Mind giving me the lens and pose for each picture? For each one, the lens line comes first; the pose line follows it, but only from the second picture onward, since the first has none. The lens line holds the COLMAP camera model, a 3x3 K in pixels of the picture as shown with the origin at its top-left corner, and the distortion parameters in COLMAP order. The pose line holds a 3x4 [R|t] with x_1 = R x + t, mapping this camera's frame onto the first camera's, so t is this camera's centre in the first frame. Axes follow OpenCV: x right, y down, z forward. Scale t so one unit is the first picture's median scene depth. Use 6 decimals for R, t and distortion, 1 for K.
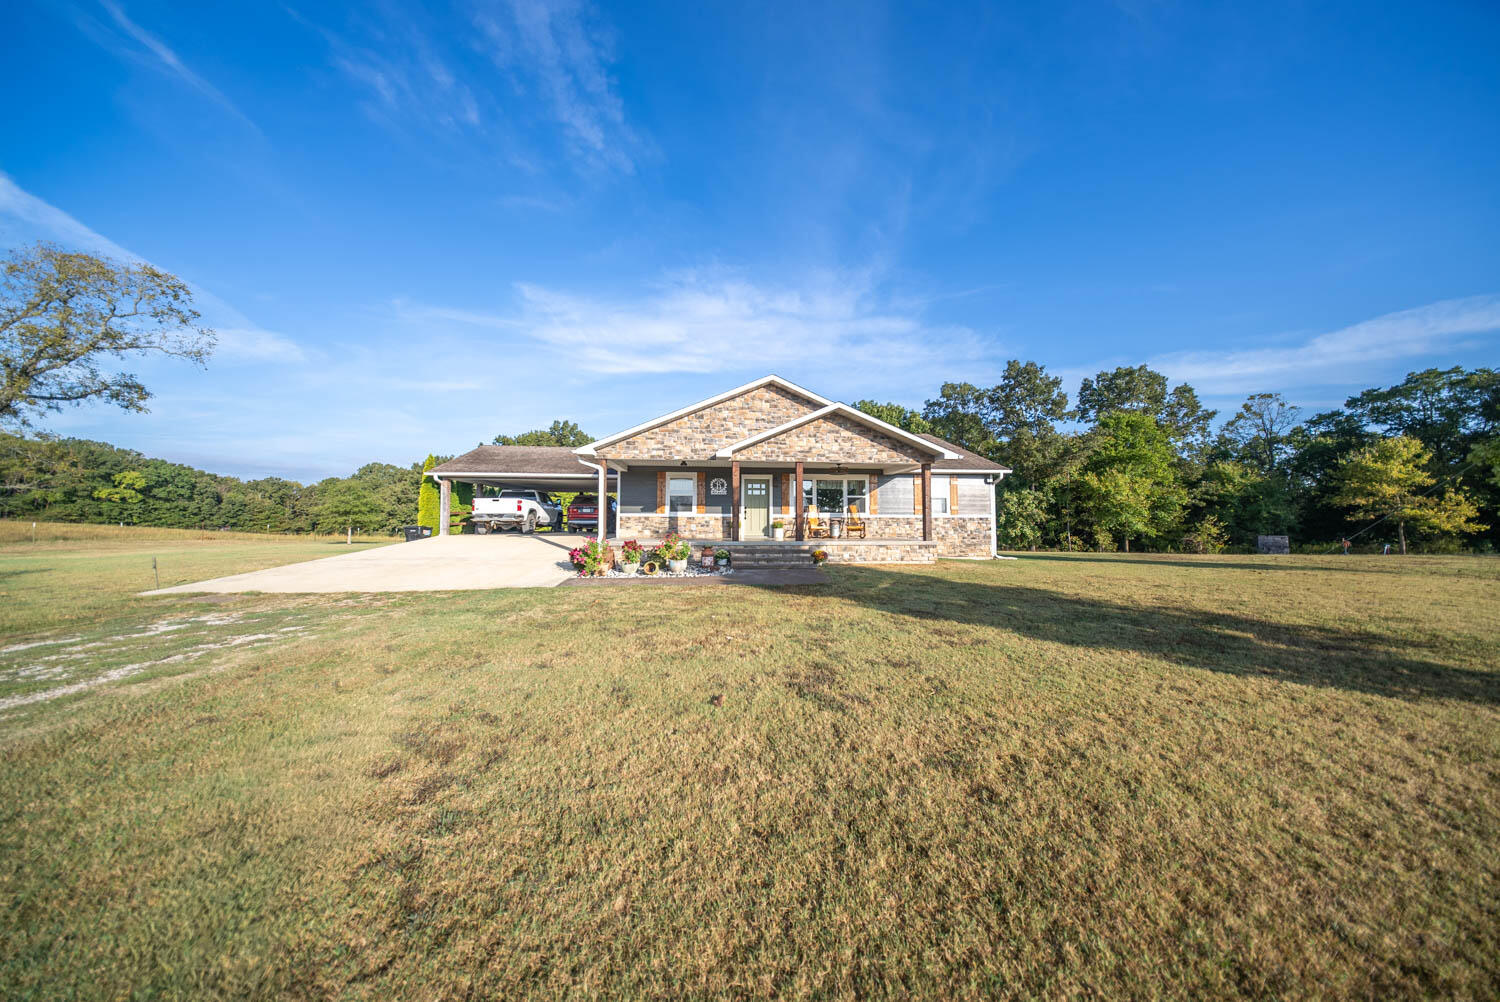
lens RADIAL K [[455.6, 0, 741.2], [0, 455.6, 509.2], [0, 0, 1]] dist [0.015971, -0.007364]
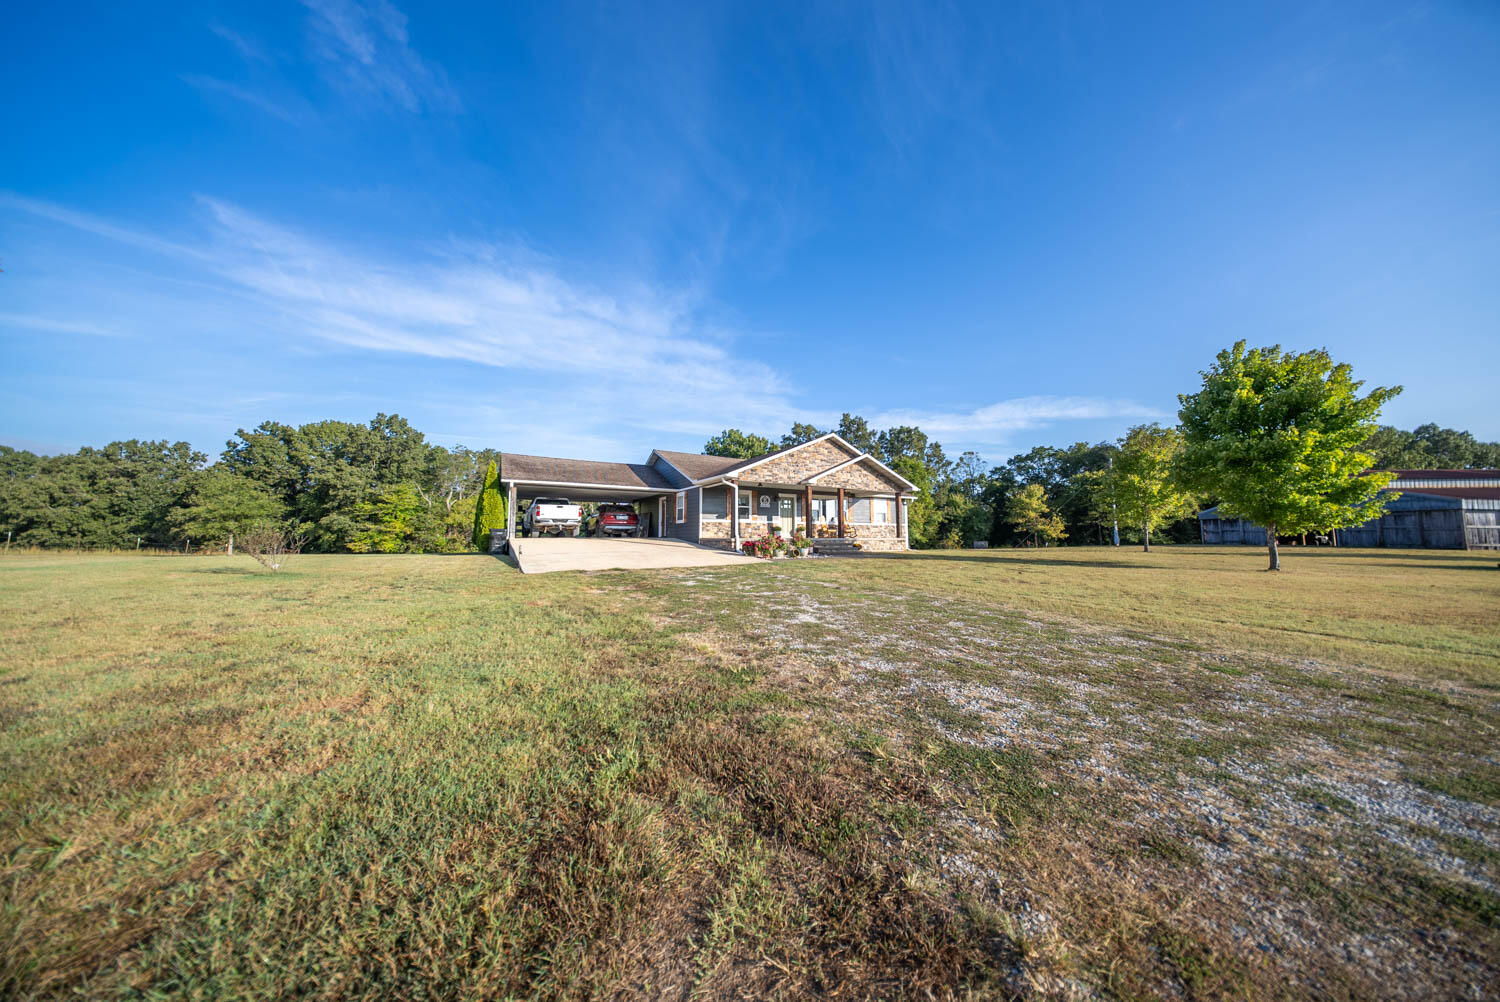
lens RADIAL K [[458.4, 0, 755.7], [0, 458.4, 538.2], [0, 0, 1]] dist [-0.000566, -0.000086]
pose [[0.894702, -0.003507, 0.446651, -0.207414], [-0.009497, 0.999594, 0.026874, 0.007661], [-0.446564, -0.028286, 0.894305, -0.076876]]
